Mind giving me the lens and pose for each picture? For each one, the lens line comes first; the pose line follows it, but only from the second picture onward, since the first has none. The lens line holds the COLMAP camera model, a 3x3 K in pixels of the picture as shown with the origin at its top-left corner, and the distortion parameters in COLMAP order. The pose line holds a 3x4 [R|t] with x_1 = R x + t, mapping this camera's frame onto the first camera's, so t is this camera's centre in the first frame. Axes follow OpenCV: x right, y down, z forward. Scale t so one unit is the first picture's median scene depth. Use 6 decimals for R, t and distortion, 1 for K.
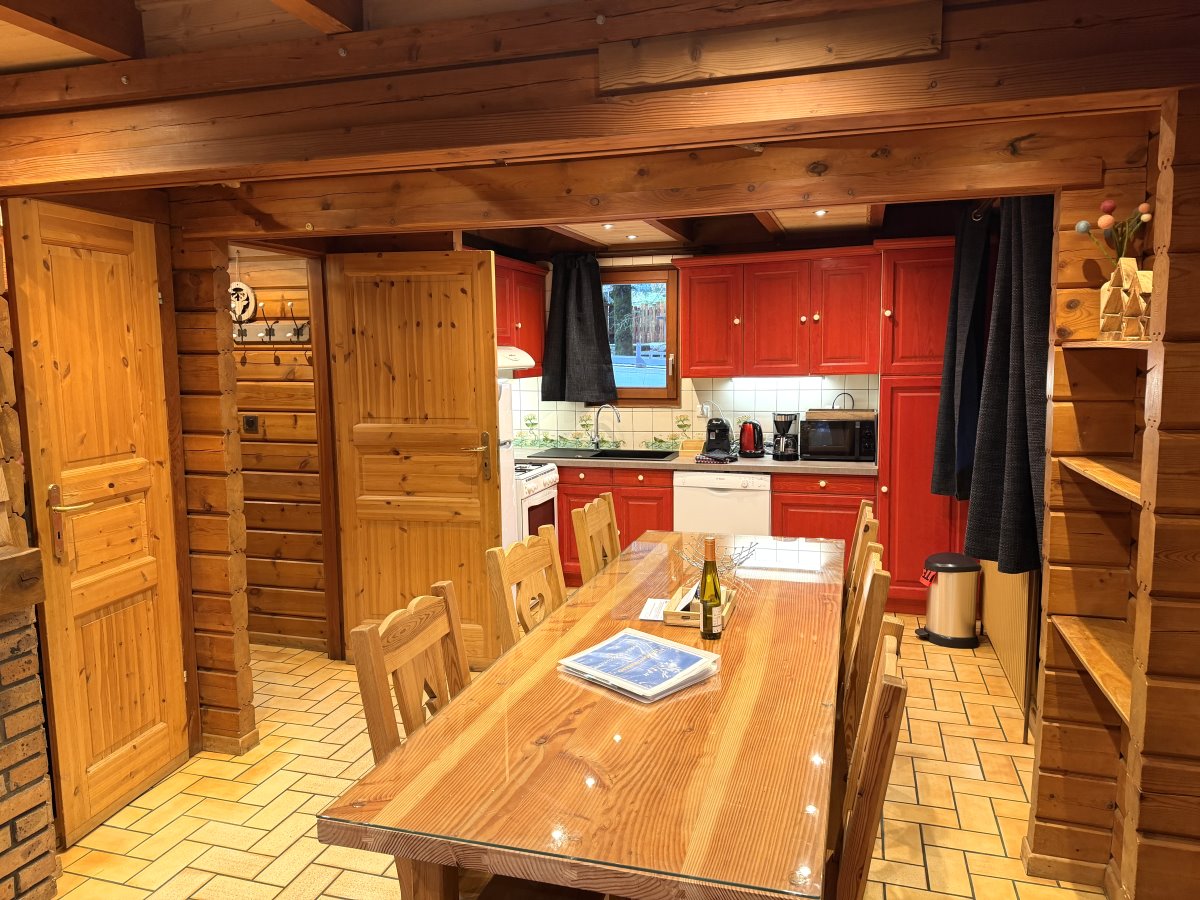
lens RADIAL K [[842.7, 0, 569.5], [0, 842.7, 459.3], [0, 0, 1]] dist [0.027955, -0.055316]
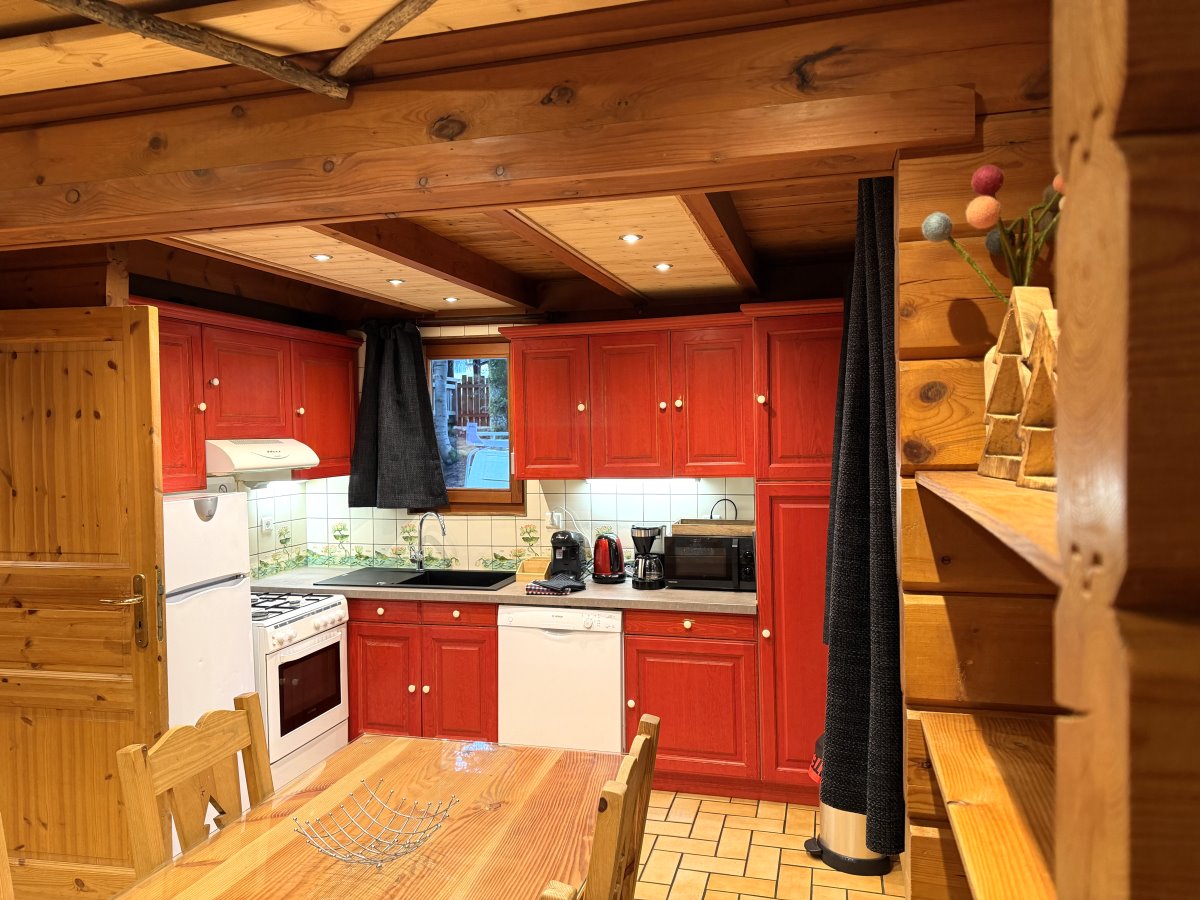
lens RADIAL K [[842.7, 0, 594.1], [0, 842.7, 458.3], [0, 0, 1]] dist [0.027955, -0.055316]
pose [[0.998467, -0.000542, 0.055352, 0.209270], [0.005724, 0.995602, -0.093510, -0.056750], [-0.055058, 0.093683, 0.994079, 0.297985]]
